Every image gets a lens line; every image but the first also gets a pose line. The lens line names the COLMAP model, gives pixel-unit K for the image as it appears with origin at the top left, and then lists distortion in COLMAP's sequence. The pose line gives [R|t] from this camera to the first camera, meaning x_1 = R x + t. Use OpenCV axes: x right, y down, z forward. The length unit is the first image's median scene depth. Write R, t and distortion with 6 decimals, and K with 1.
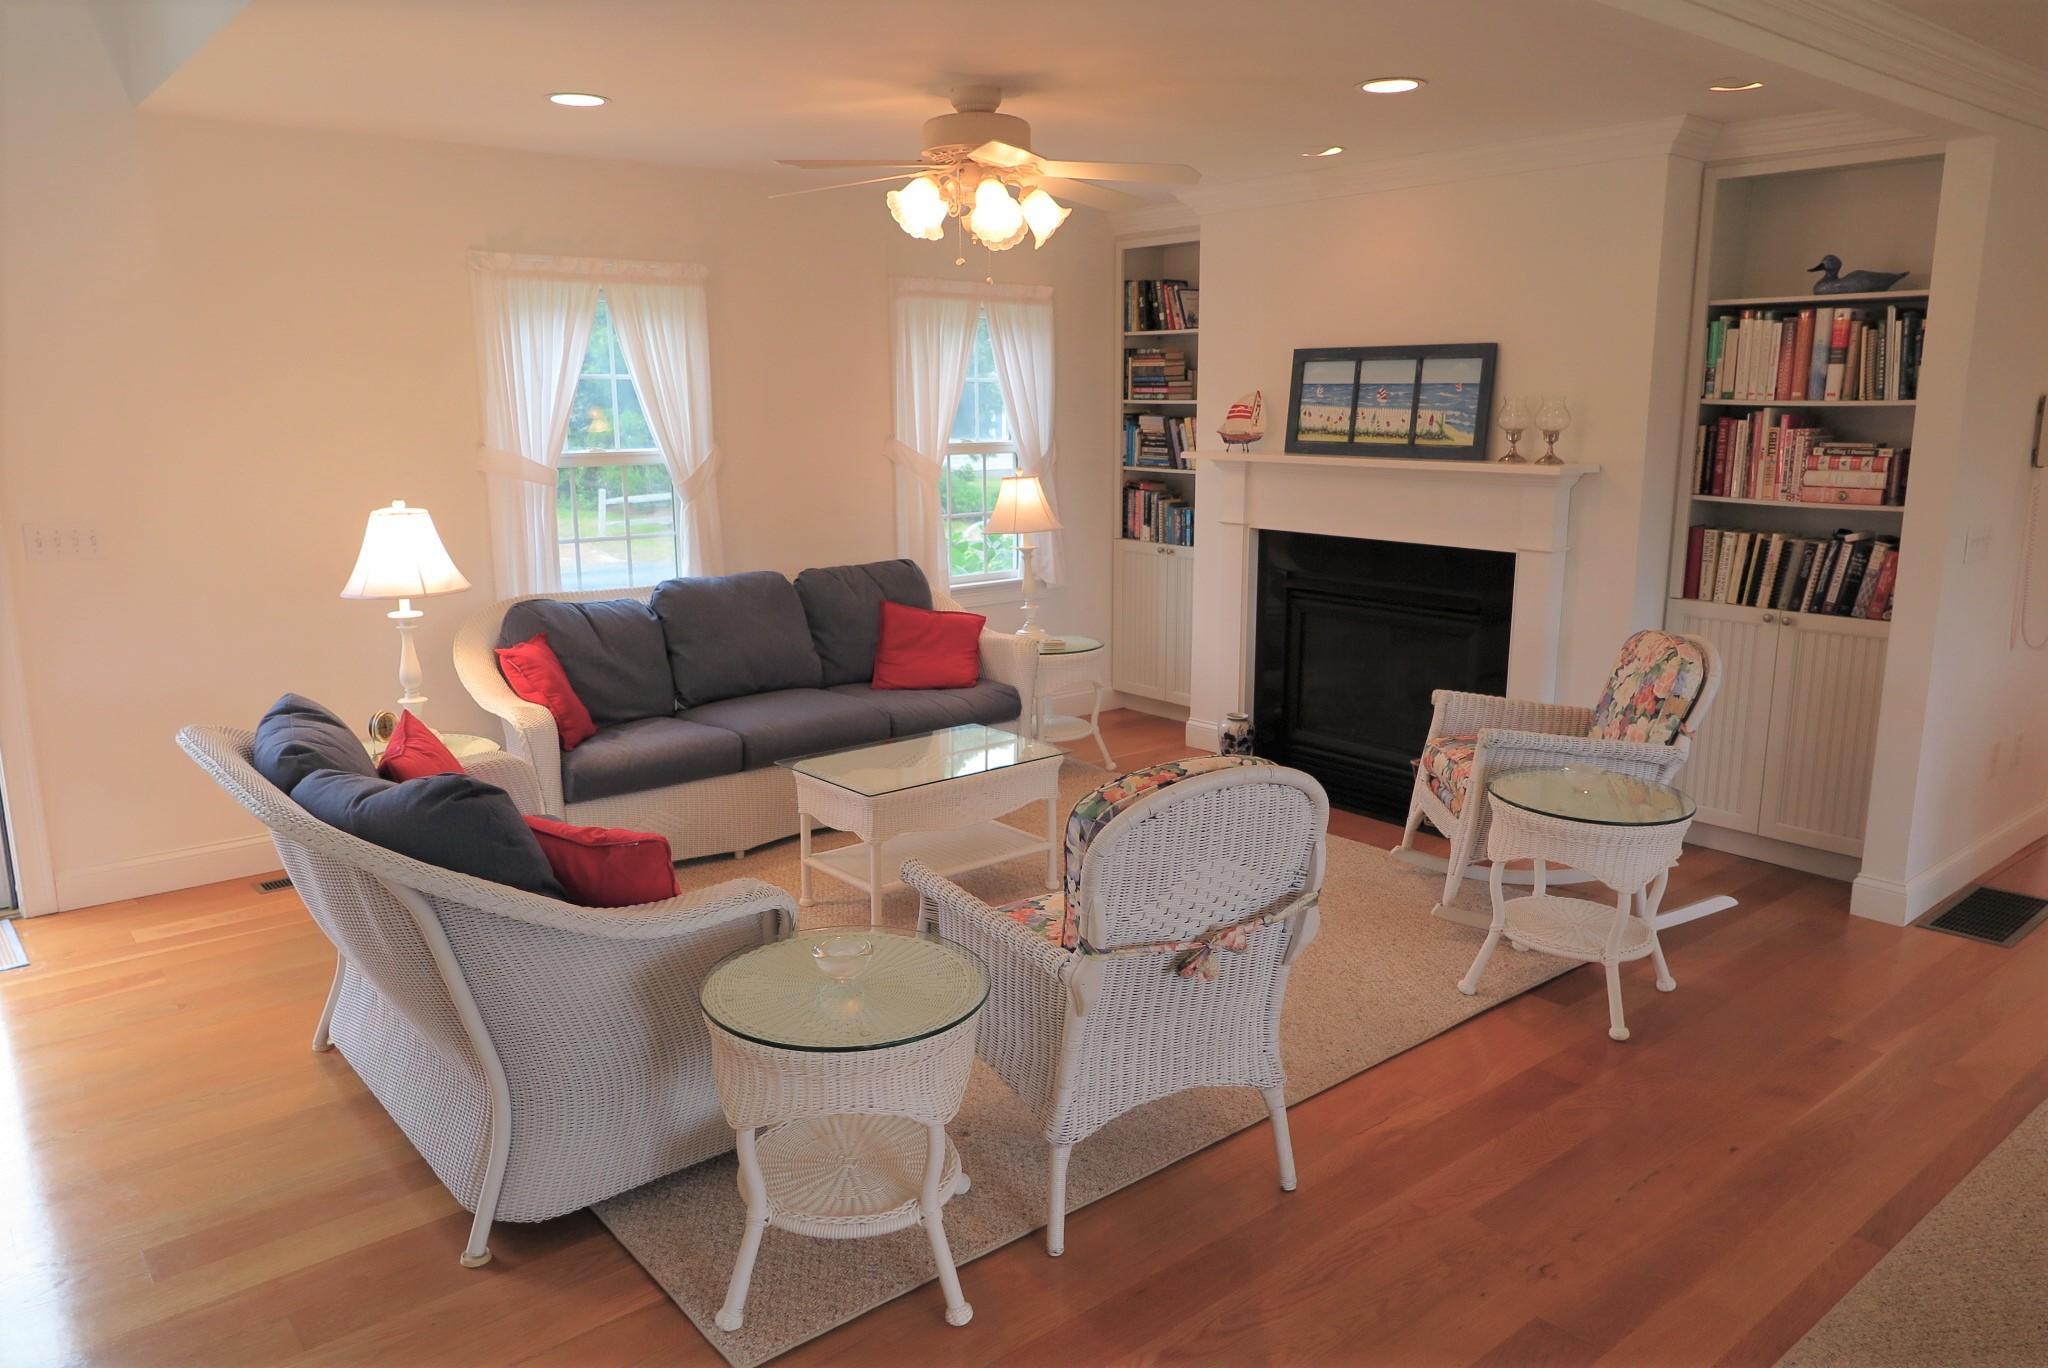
lens RADIAL K [[1416.8, 0, 1032.8], [0, 1416.8, 677.1], [0, 0, 1]] dist [-0.015728, 0.005715]
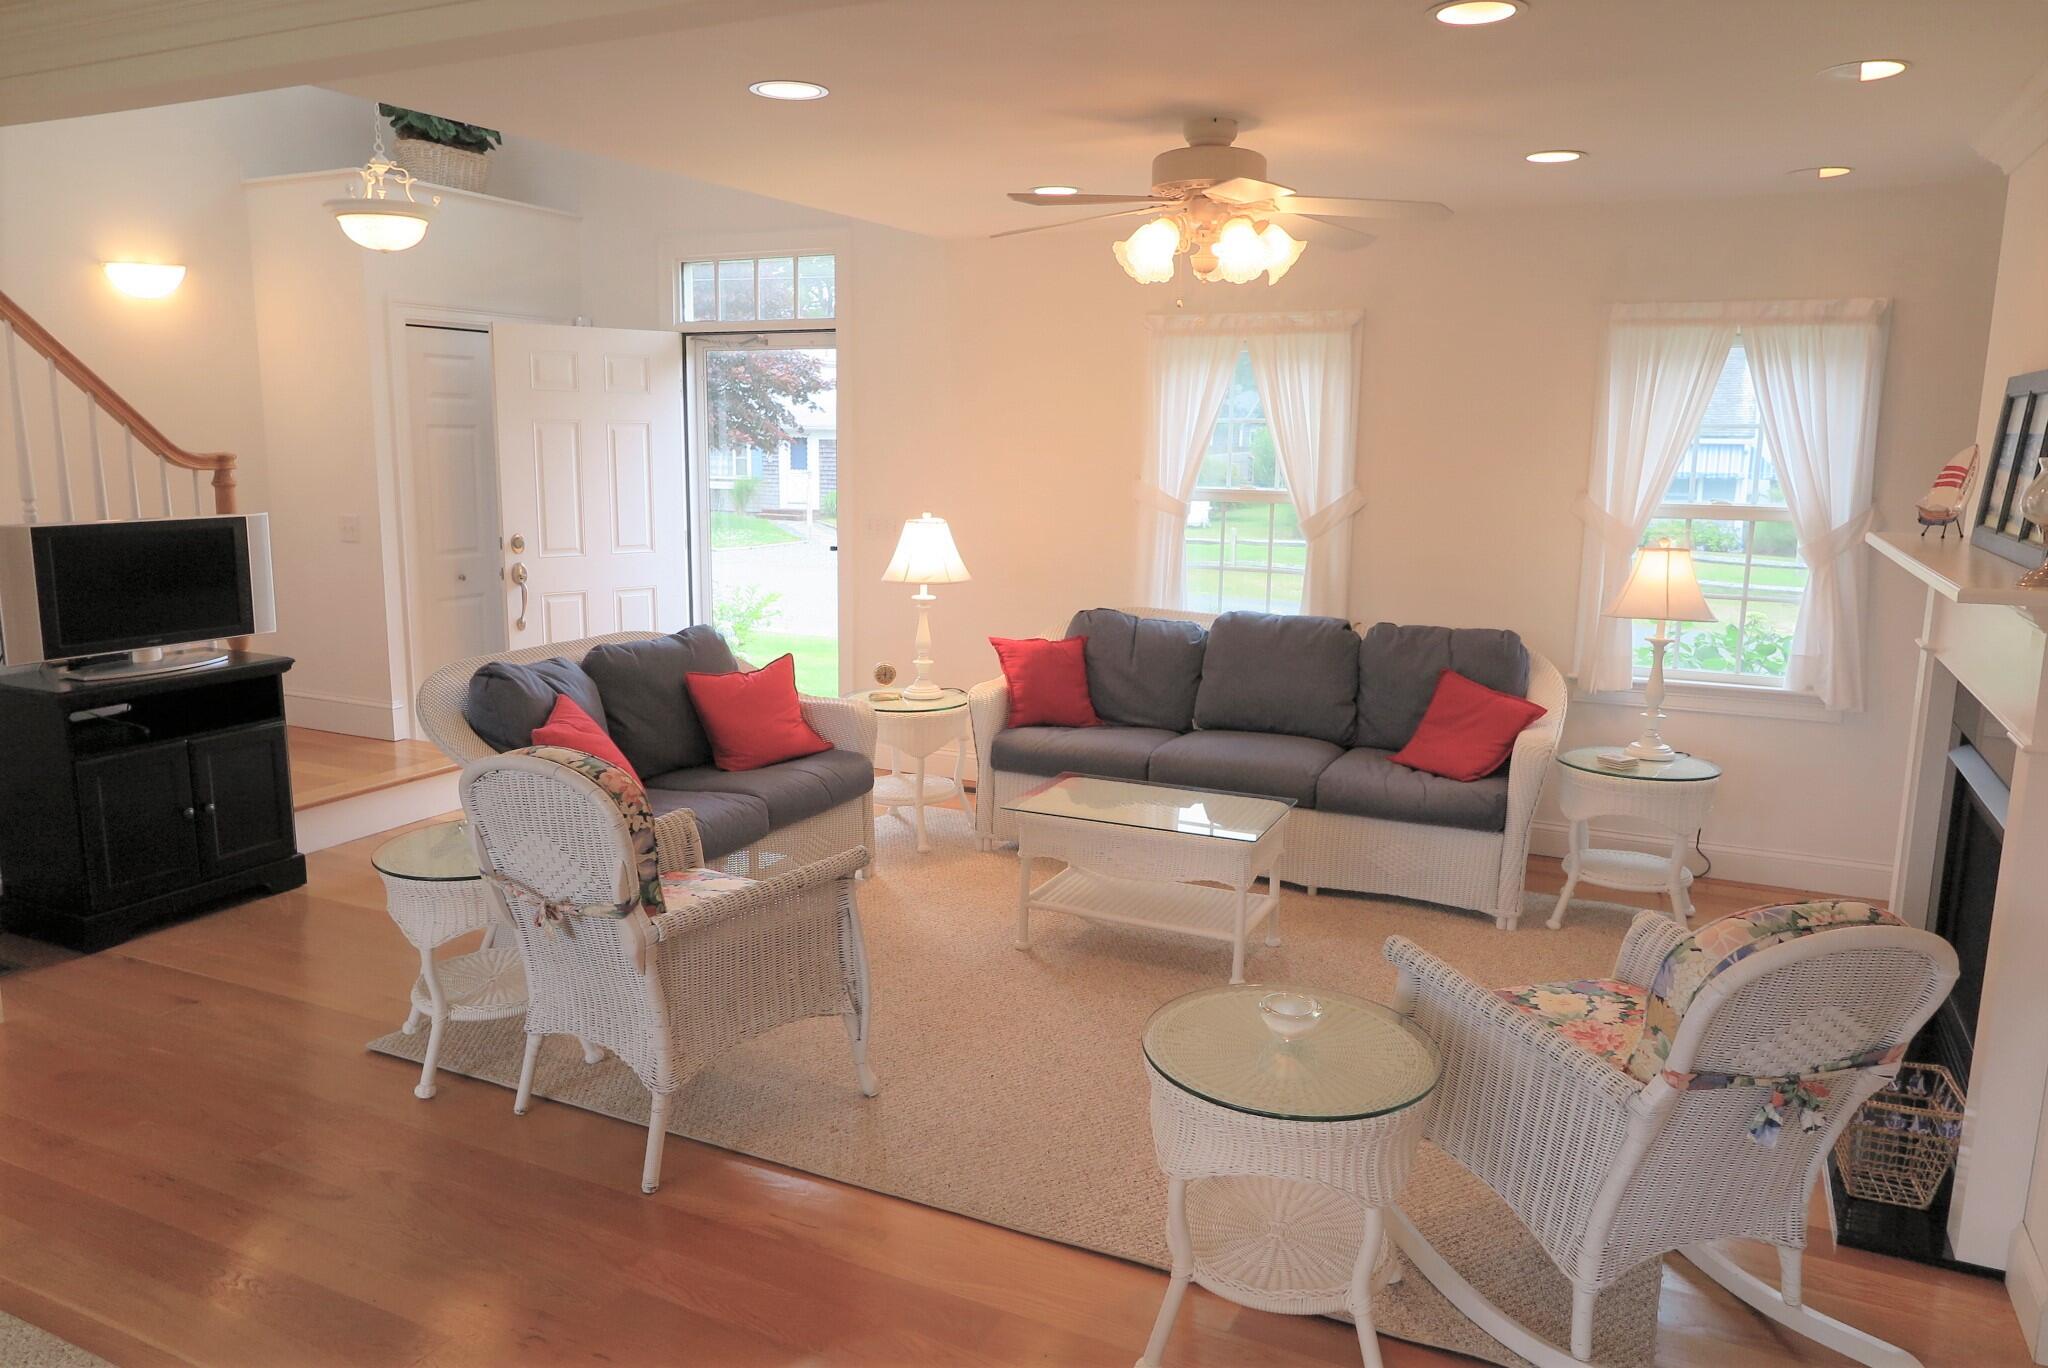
lens RADIAL K [[1416.8, 0, 1032.8], [0, 1416.8, 677.1], [0, 0, 1]] dist [-0.015728, 0.005715]
pose [[0.435639, 0.160894, -0.885625, 0.790366], [-0.187488, 0.978534, 0.085548, -0.103099], [0.880379, 0.128776, 0.456453, 0.485131]]
